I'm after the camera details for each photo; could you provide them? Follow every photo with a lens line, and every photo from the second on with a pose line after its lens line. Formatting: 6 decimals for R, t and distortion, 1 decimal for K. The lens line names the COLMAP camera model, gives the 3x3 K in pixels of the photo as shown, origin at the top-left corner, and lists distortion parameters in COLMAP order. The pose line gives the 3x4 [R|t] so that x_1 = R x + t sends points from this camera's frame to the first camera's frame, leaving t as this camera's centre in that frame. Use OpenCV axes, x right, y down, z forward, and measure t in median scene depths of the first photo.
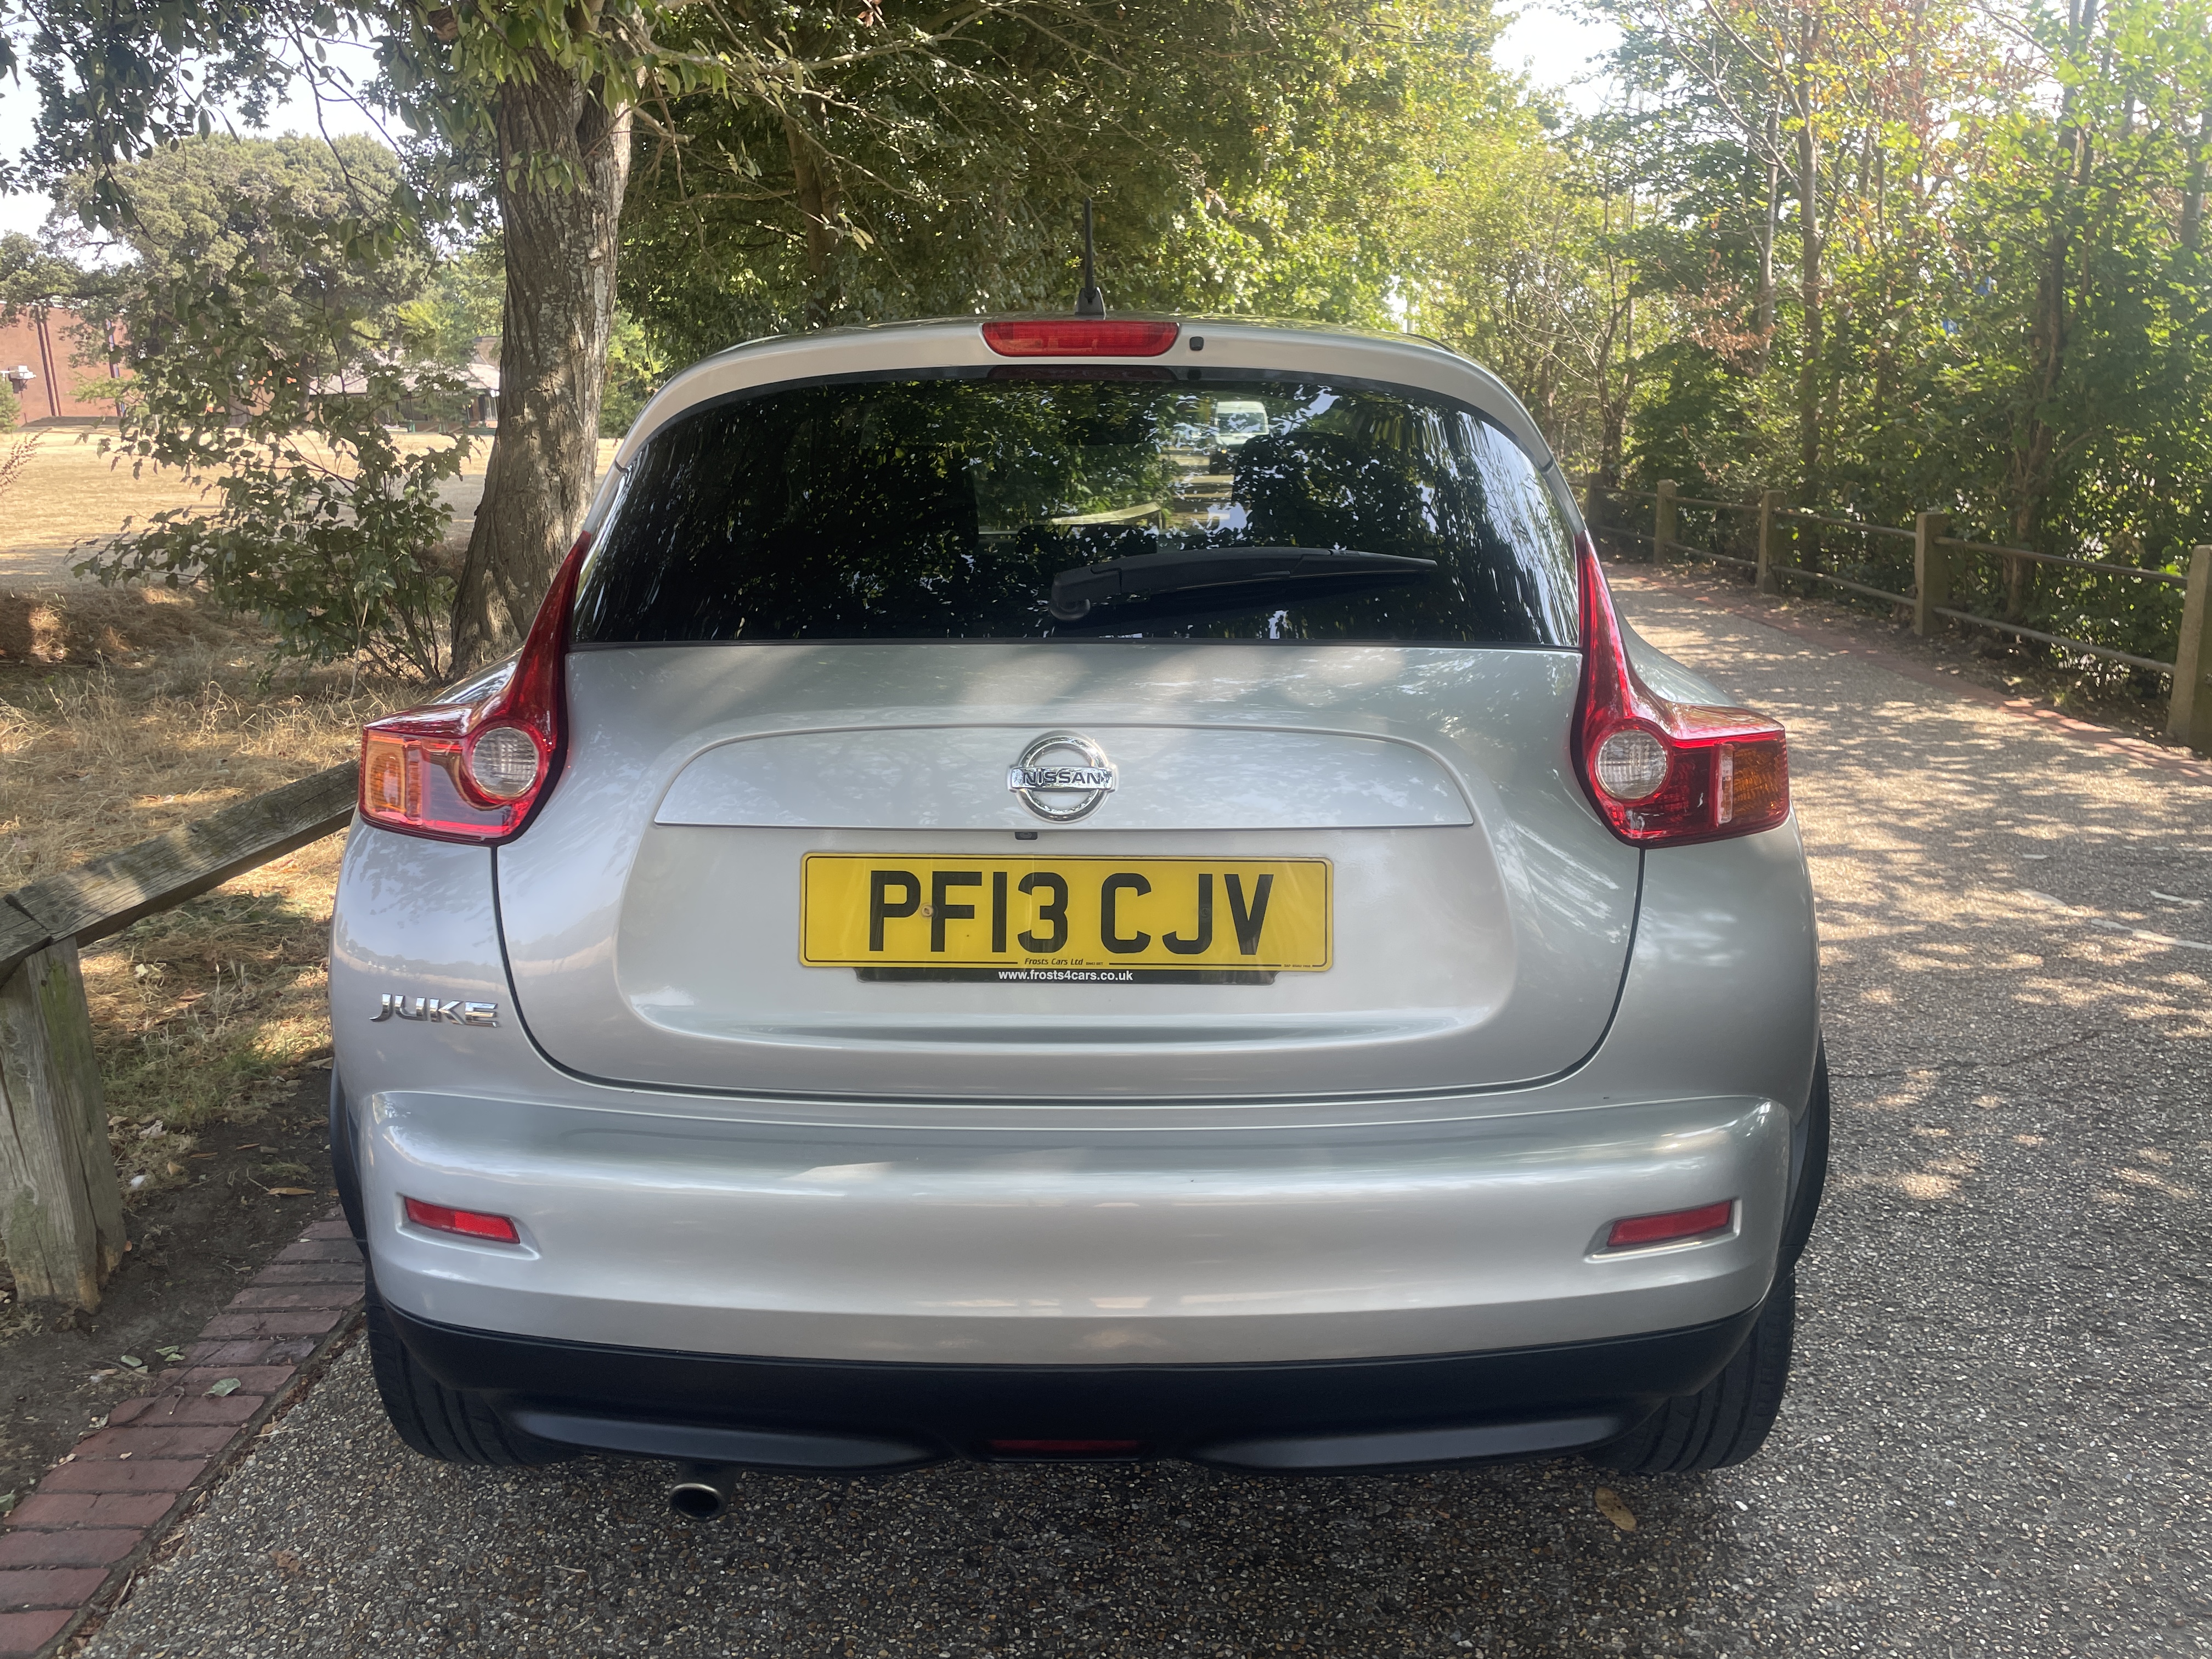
lens RADIAL K [[1663.5, 0, 1109.4], [0, 1663.5, 828.0], [0, 0, 1]] dist [0.055212, -0.076168]
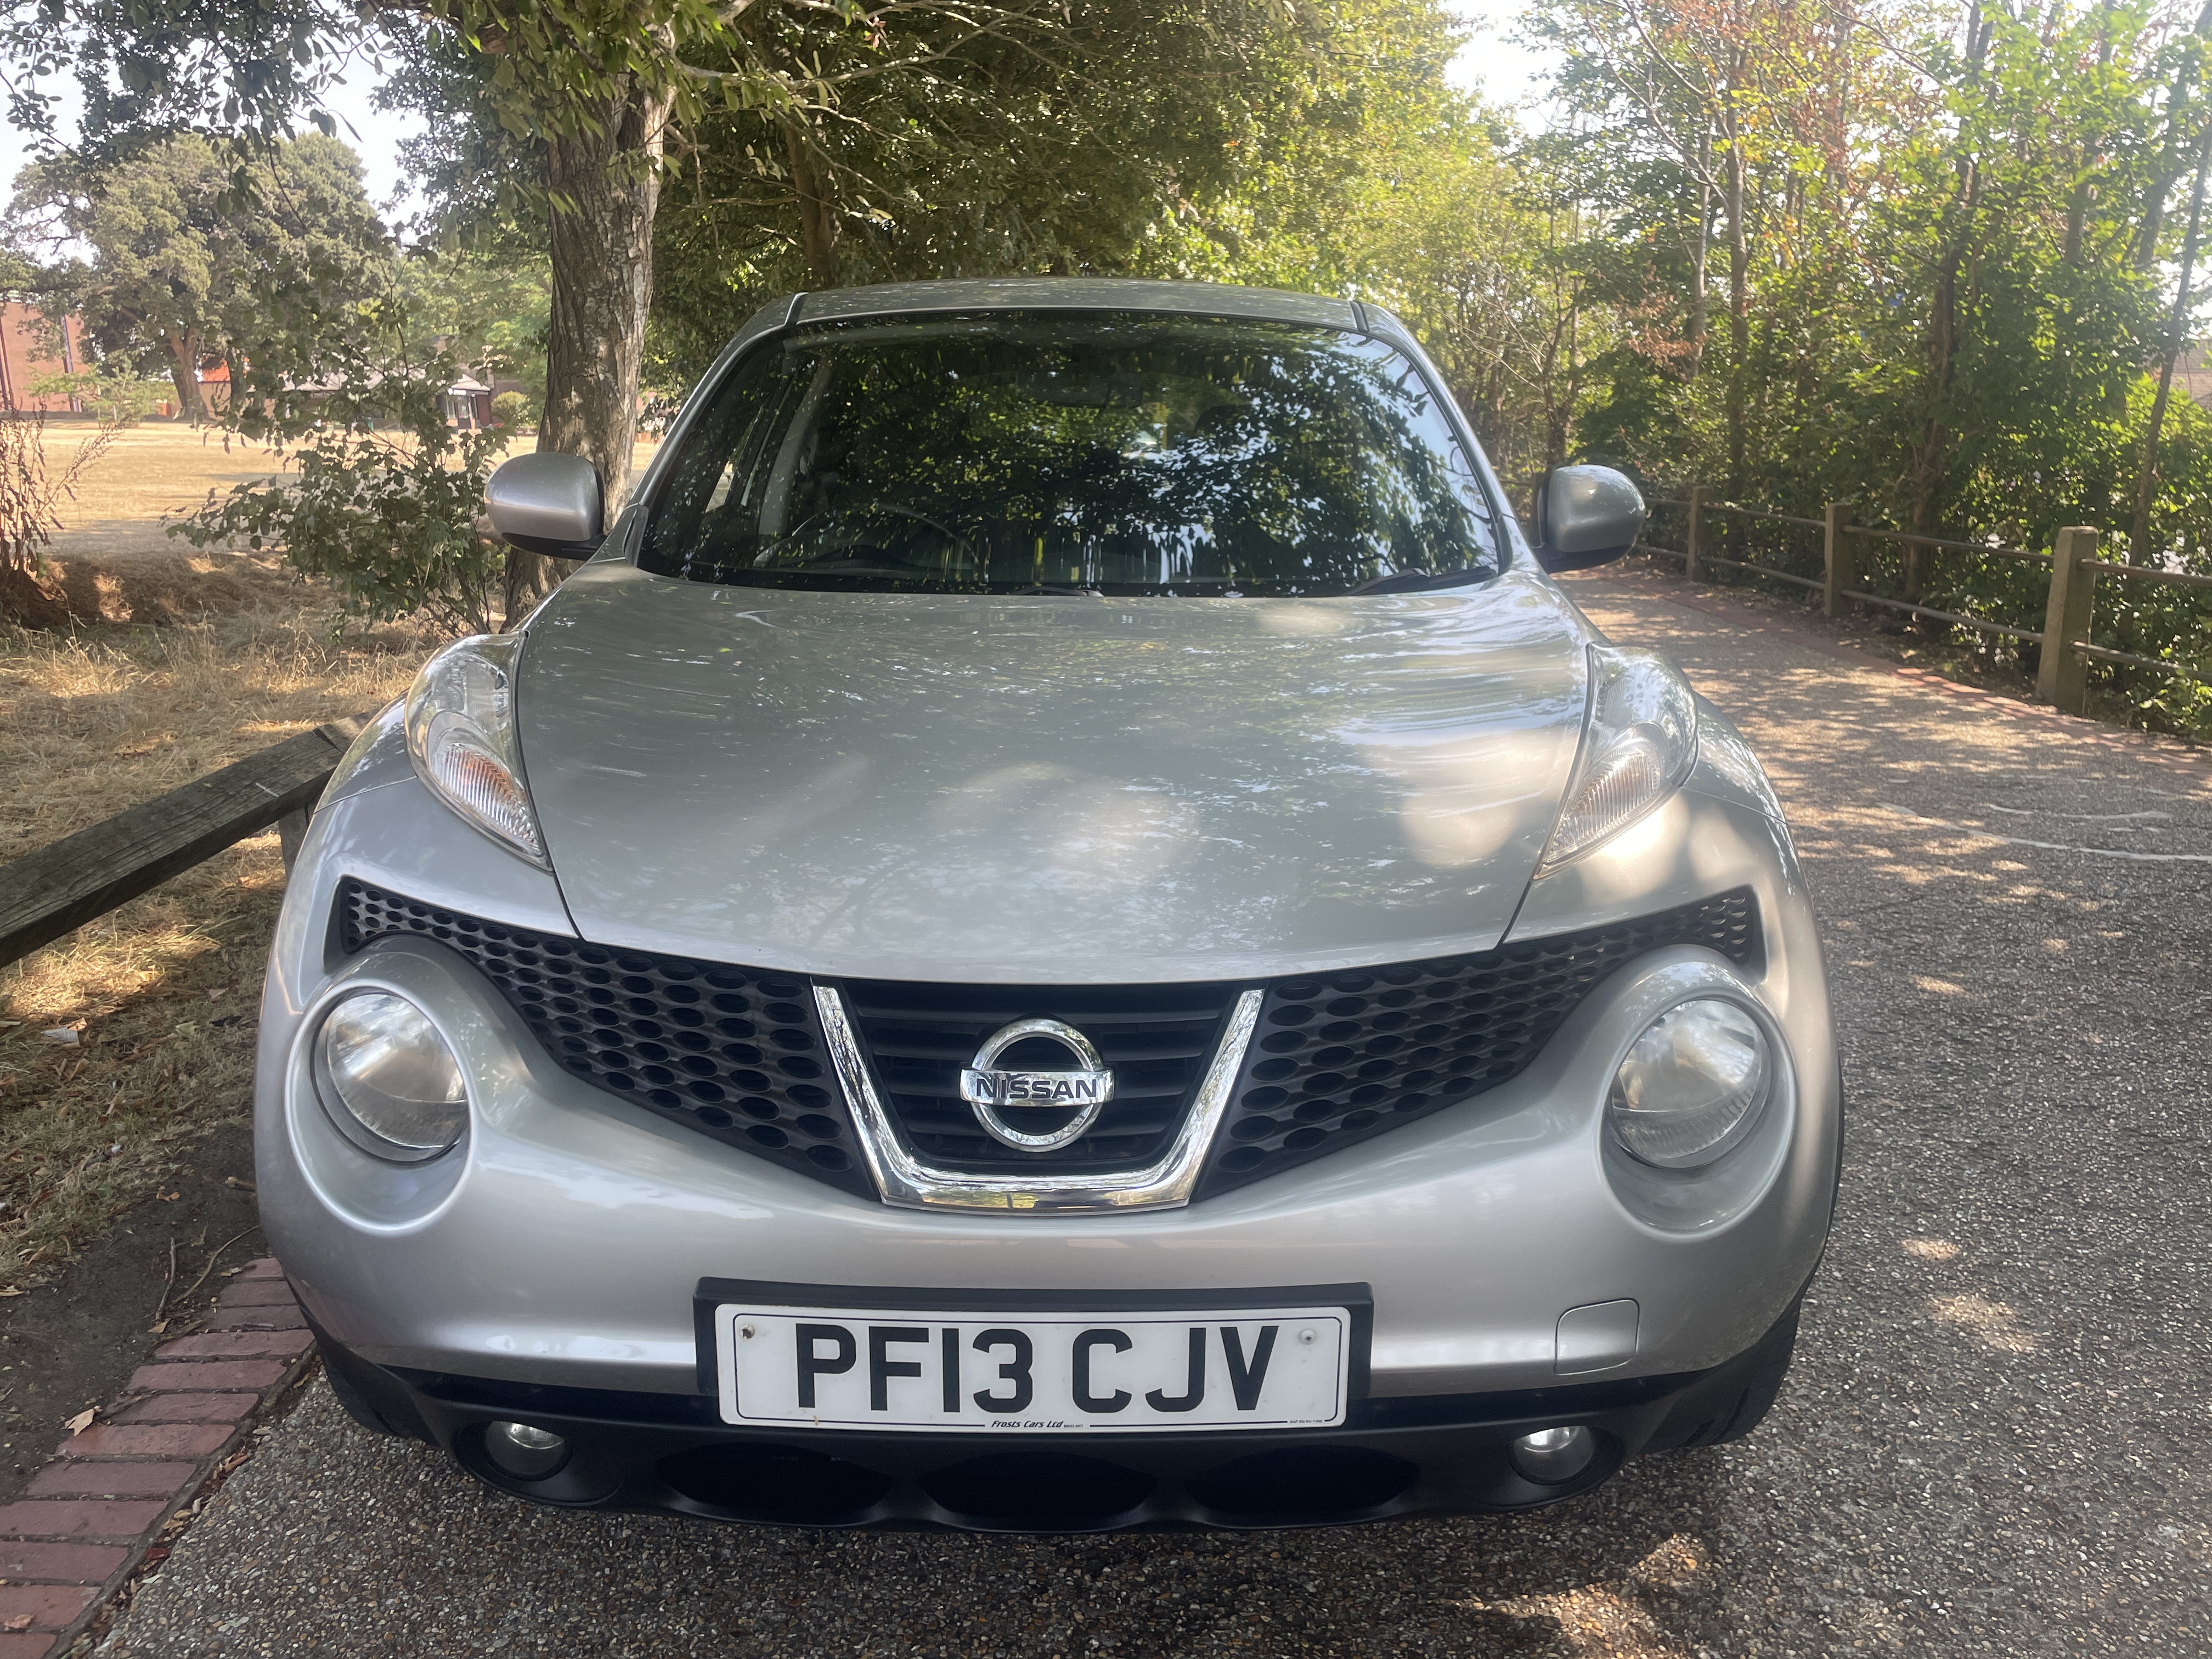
lens RADIAL K [[1663.5, 0, 1089.4], [0, 1663.5, 834.5], [0, 0, 1]] dist [0.055212, -0.076168]
pose [[0.999836, 0.006172, 0.017013, -0.016788], [-0.006169, 0.999981, -0.000228, 0.028757], [-0.017014, 0.000123, 0.999855, -0.080252]]
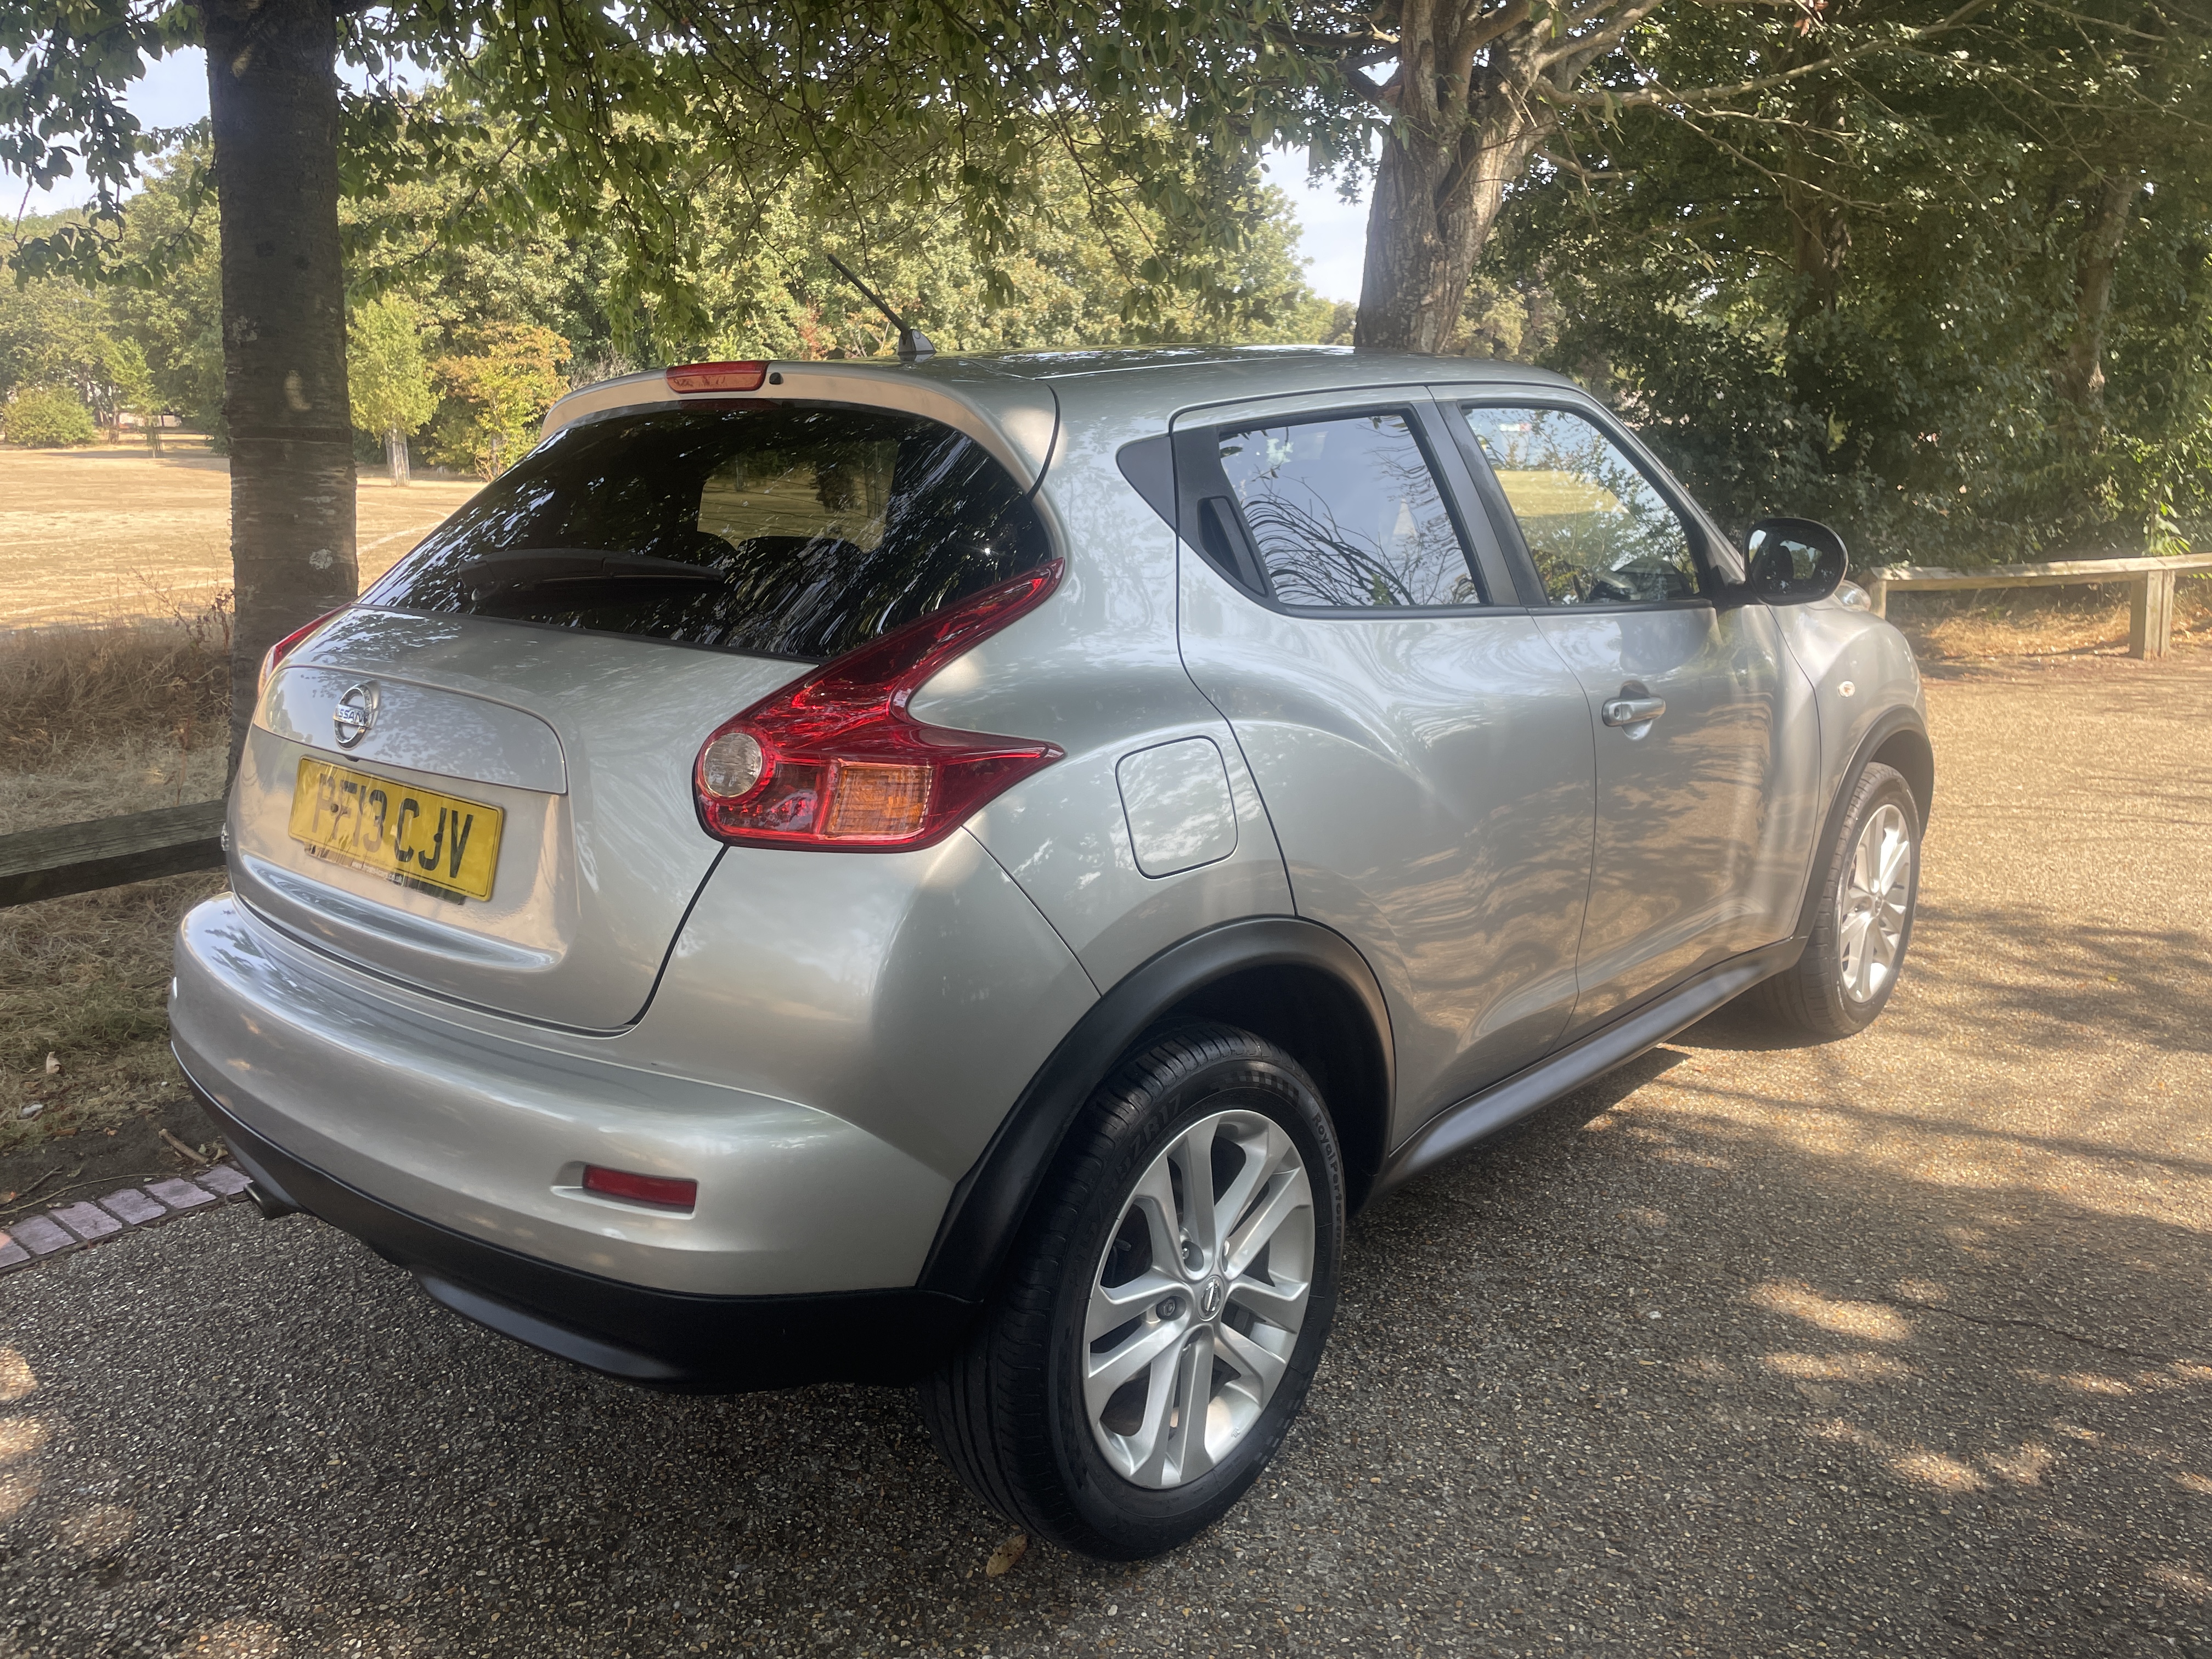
lens RADIAL K [[1663.5, 0, 1100.8], [0, 1663.5, 842.2], [0, 0, 1]] dist [0.055212, -0.076168]
pose [[0.737744, 0.147715, -0.658722, 0.240081], [-0.156466, 0.986611, 0.046006, -0.015753], [0.656698, 0.069127, 0.750979, 0.073792]]
